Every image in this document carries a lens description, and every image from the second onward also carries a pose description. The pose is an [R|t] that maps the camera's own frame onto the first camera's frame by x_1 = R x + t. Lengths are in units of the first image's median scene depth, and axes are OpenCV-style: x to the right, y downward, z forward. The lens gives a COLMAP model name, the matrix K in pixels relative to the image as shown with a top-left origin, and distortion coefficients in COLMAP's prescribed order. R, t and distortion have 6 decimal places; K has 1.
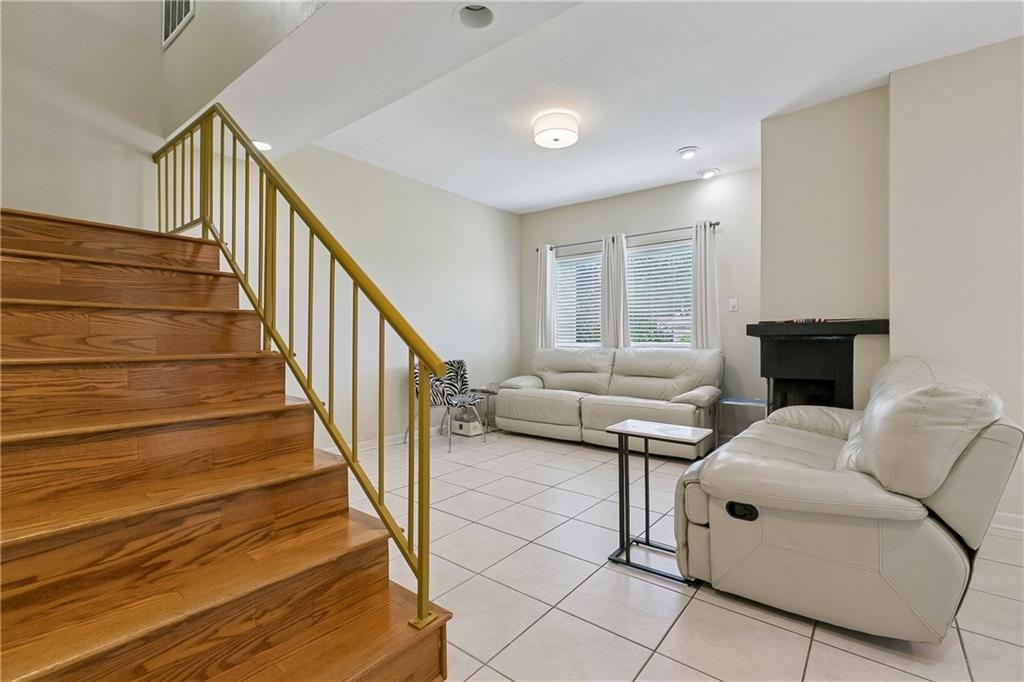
lens RADIAL K [[456.0, 0, 512.0], [0, 456.0, 341.0], [0, 0, 1]] dist [-0.000293, 0.000008]
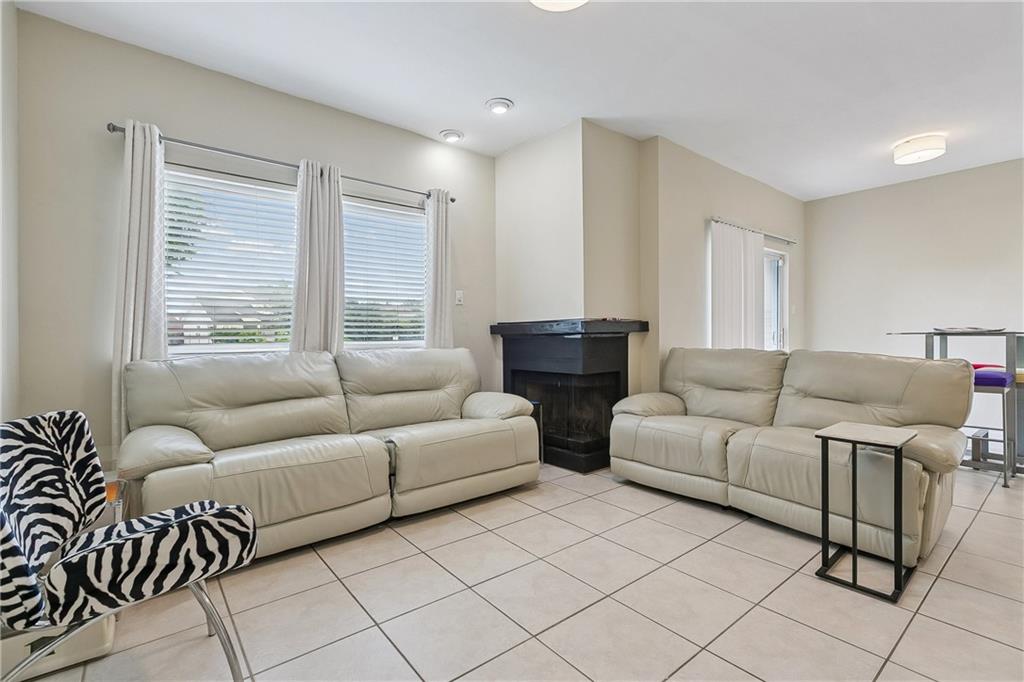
lens RADIAL K [[463.8, 0, 512.0], [0, 463.8, 341.0], [0, 0, 1]] dist [0.000157, 0.000296]
pose [[0.213214, -0.013608, 0.976911, -0.368780], [0.011138, 0.999872, 0.011497, -0.005254], [-0.976942, 0.008430, 0.213338, 0.710929]]
